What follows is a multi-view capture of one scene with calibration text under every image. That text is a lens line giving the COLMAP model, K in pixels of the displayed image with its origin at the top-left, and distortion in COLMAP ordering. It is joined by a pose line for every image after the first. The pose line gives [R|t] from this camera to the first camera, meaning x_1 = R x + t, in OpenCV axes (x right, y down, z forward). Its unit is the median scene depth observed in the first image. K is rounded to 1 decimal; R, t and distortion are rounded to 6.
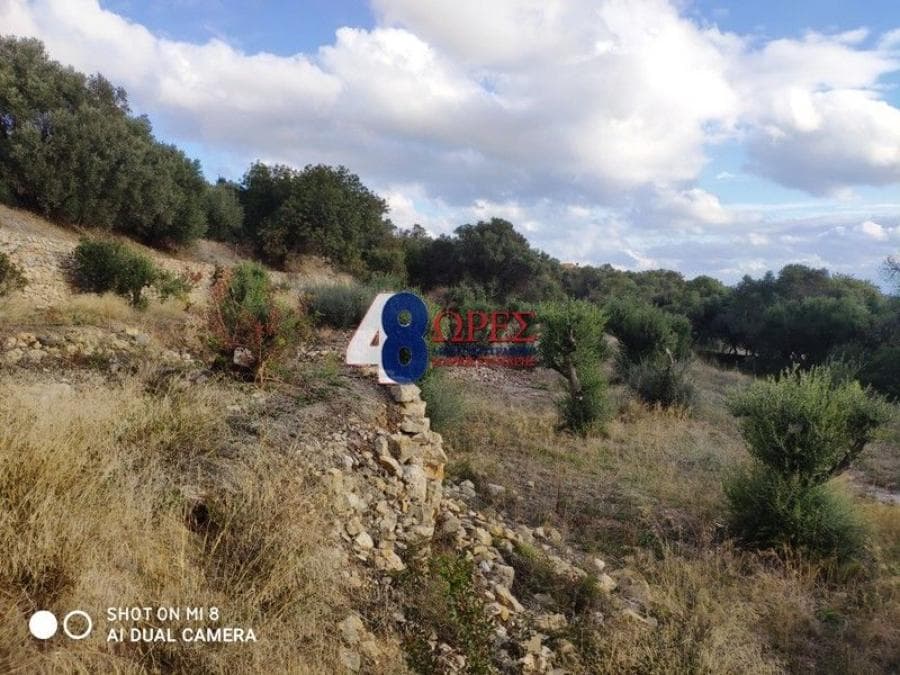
lens RADIAL K [[692.1, 0, 456.3], [0, 692.1, 336.9], [0, 0, 1]] dist [0.025838, -0.048553]
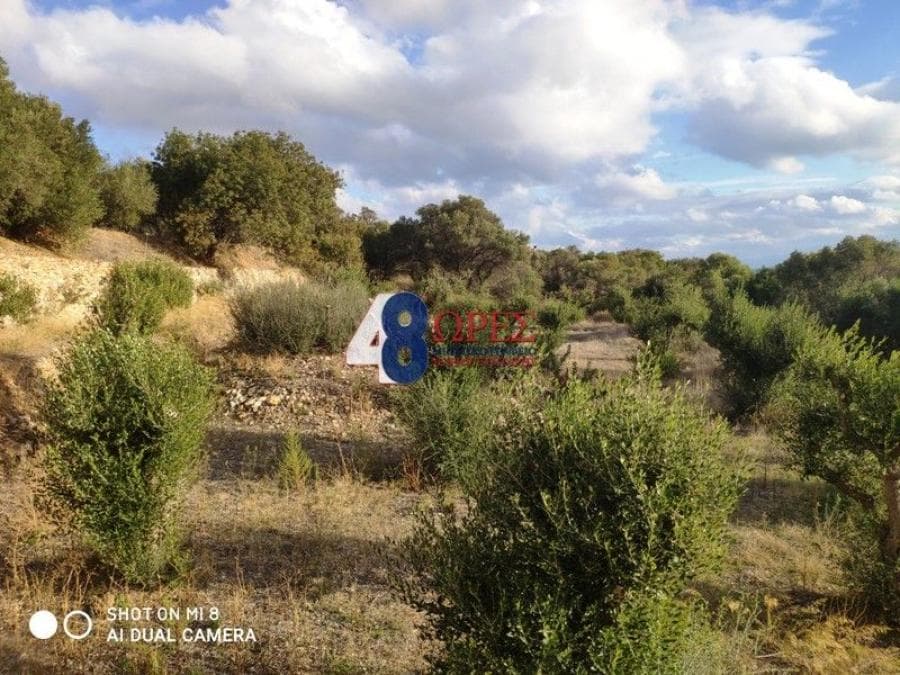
lens RADIAL K [[692.1, 0, 447.0], [0, 692.1, 338.4], [0, 0, 1]] dist [0.025838, -0.048553]
pose [[0.996154, -0.044291, 0.075603, -0.040425], [0.042647, 0.998820, 0.023224, -0.017745], [-0.076543, -0.019910, 0.996868, 0.164937]]
